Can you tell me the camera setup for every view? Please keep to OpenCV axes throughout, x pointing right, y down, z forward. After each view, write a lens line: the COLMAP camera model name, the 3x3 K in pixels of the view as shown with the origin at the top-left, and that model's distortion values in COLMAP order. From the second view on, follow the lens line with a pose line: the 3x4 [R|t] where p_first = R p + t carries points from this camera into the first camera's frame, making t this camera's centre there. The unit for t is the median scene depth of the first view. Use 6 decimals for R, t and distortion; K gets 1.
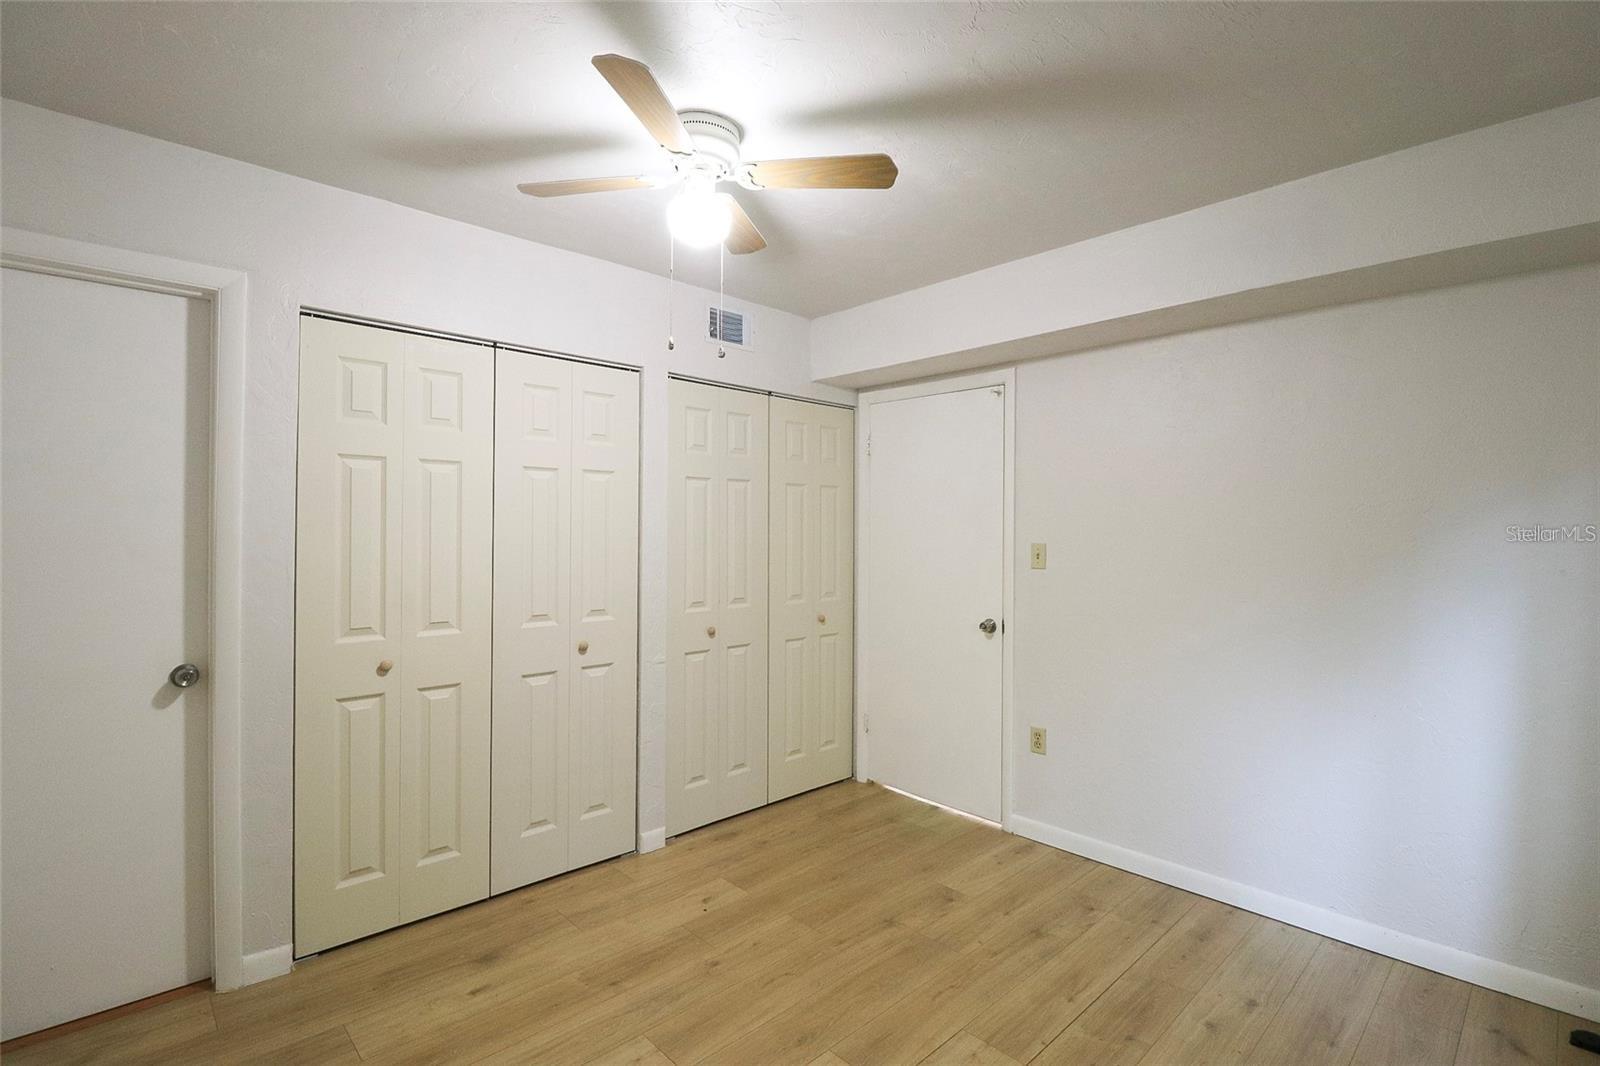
lens RADIAL K [[740.5, 0, 807.5], [0, 740.5, 526.1], [0, 0, 1]] dist [0.000799, -0.013661]
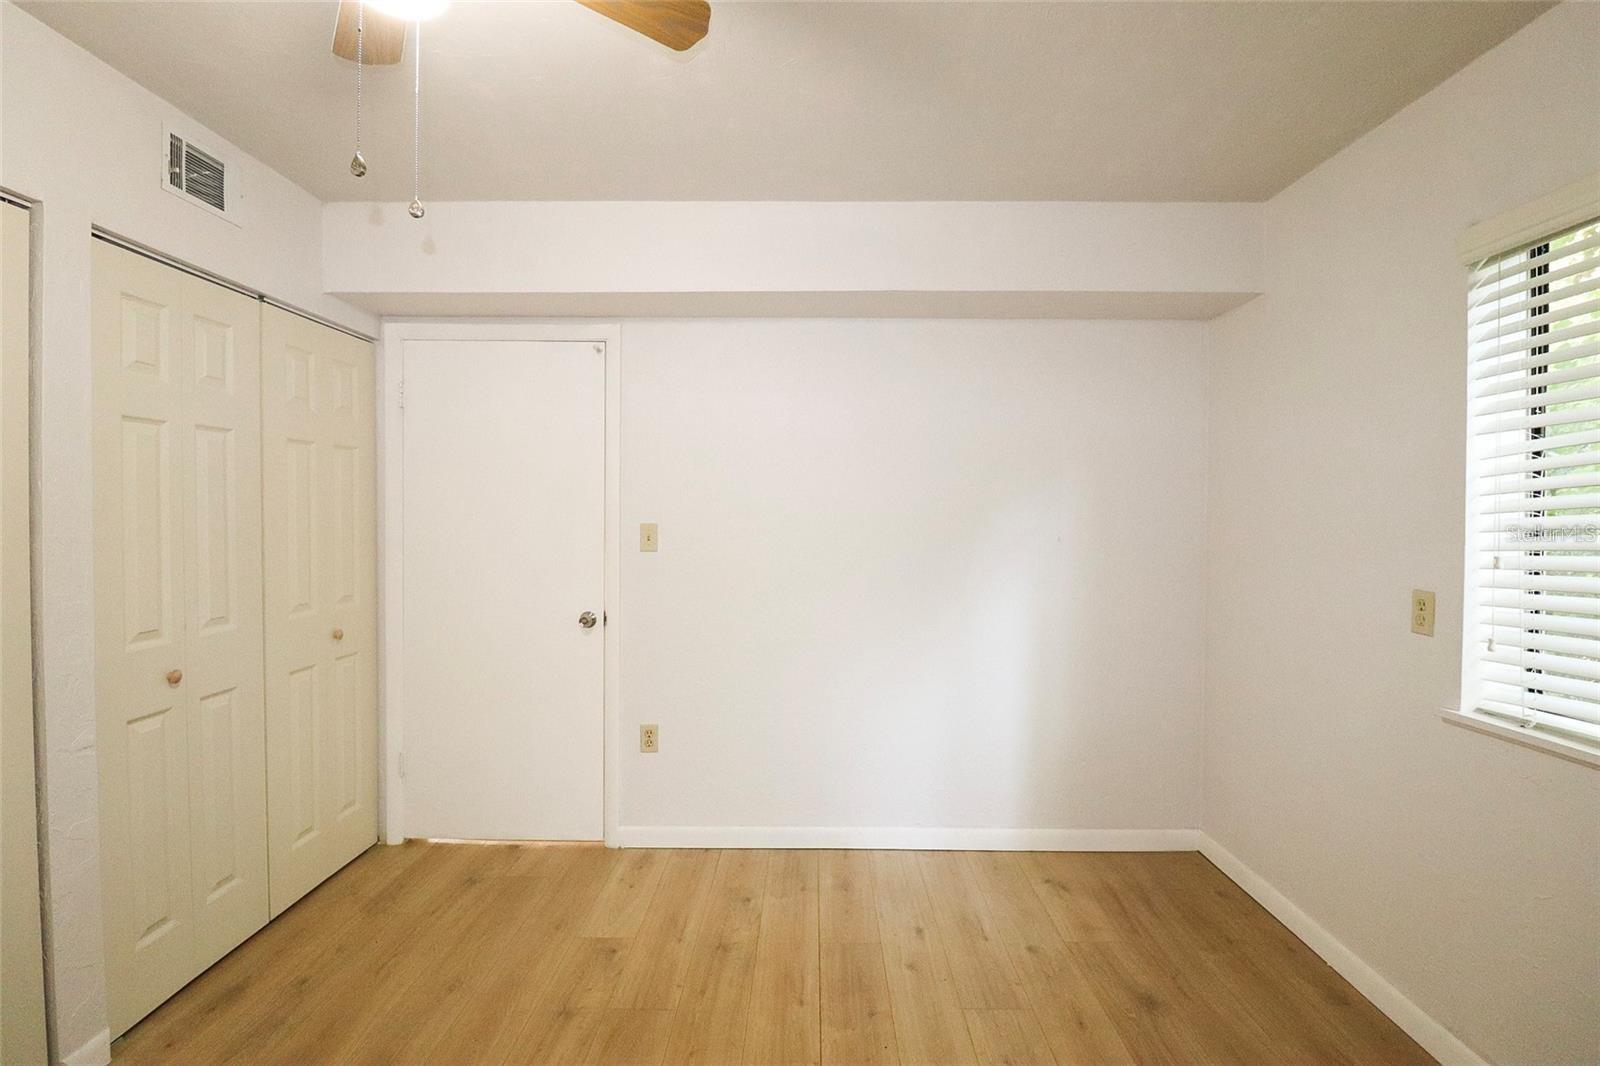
lens RADIAL K [[740.5, 0, 807.5], [0, 740.5, 526.1], [0, 0, 1]] dist [0.000799, -0.013661]
pose [[0.696742, -0.016321, 0.717136, -0.203222], [-0.004110, 0.999634, 0.026744, 0.001499], [-0.717310, -0.021581, 0.696420, 0.225682]]
